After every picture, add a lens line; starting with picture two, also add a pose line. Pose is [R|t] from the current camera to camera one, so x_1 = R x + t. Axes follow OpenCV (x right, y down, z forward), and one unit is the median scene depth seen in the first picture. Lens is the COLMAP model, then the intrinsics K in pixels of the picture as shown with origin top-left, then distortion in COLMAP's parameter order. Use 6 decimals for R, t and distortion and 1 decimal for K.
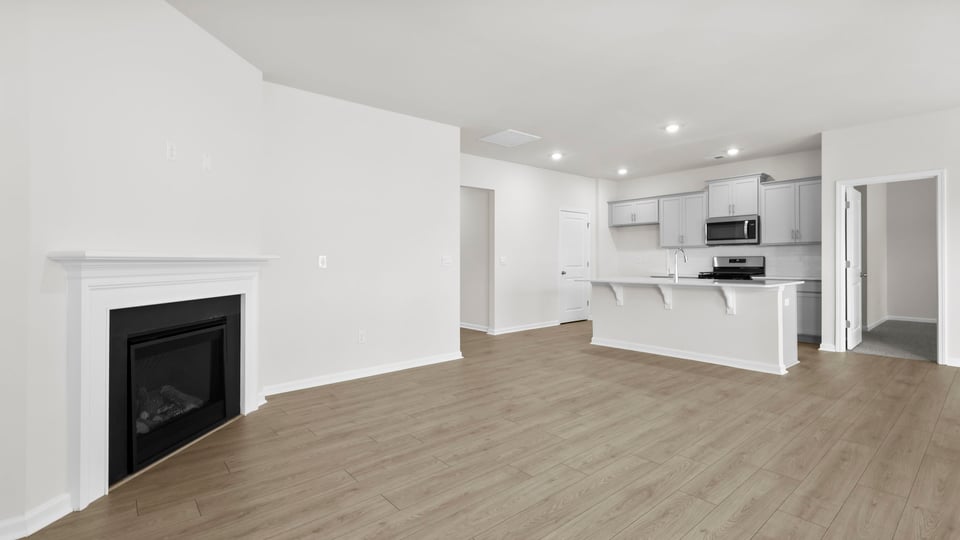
lens RADIAL K [[443.5, 0, 476.9], [0, 443.5, 267.5], [0, 0, 1]] dist [0.010193, -0.004208]
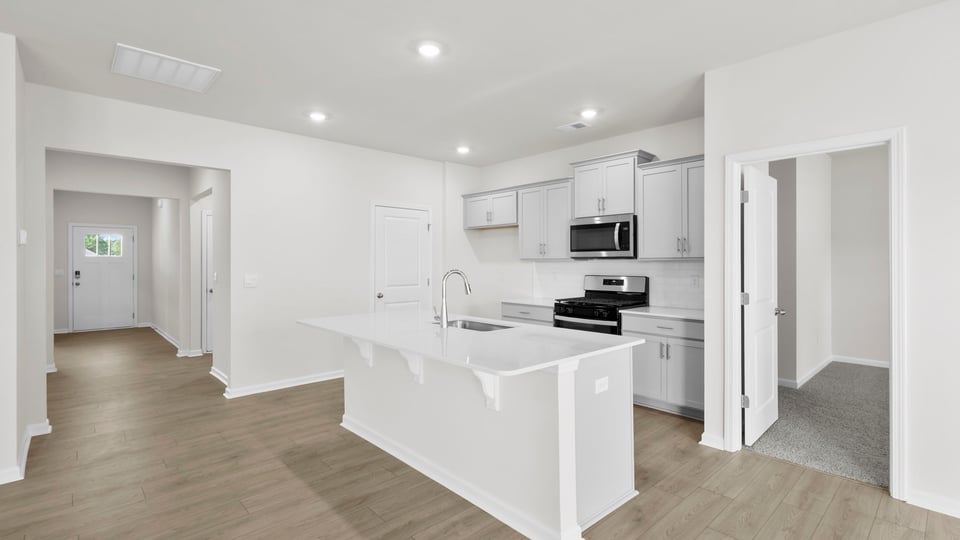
lens RADIAL K [[443.5, 0, 483.5], [0, 443.5, 265.3], [0, 0, 1]] dist [0.010193, -0.004208]
pose [[0.999432, 0.007844, 0.032774, 0.320926], [-0.007559, 0.999933, -0.008812, -0.029286], [-0.032841, 0.008559, 0.999424, 0.293455]]
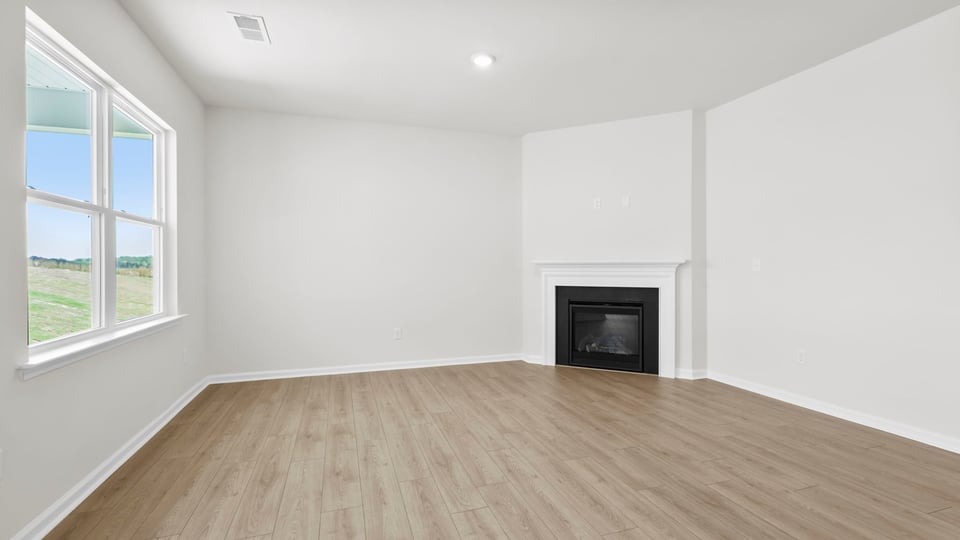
lens RADIAL K [[443.5, 0, 488.4], [0, 443.5, 268.2], [0, 0, 1]] dist [0.010193, -0.004208]
pose [[-0.371269, 0.014078, -0.928419, 5.038994], [-0.004461, 0.999846, 0.016945, -0.112654], [0.928515, 0.010433, -0.371149, 5.469430]]
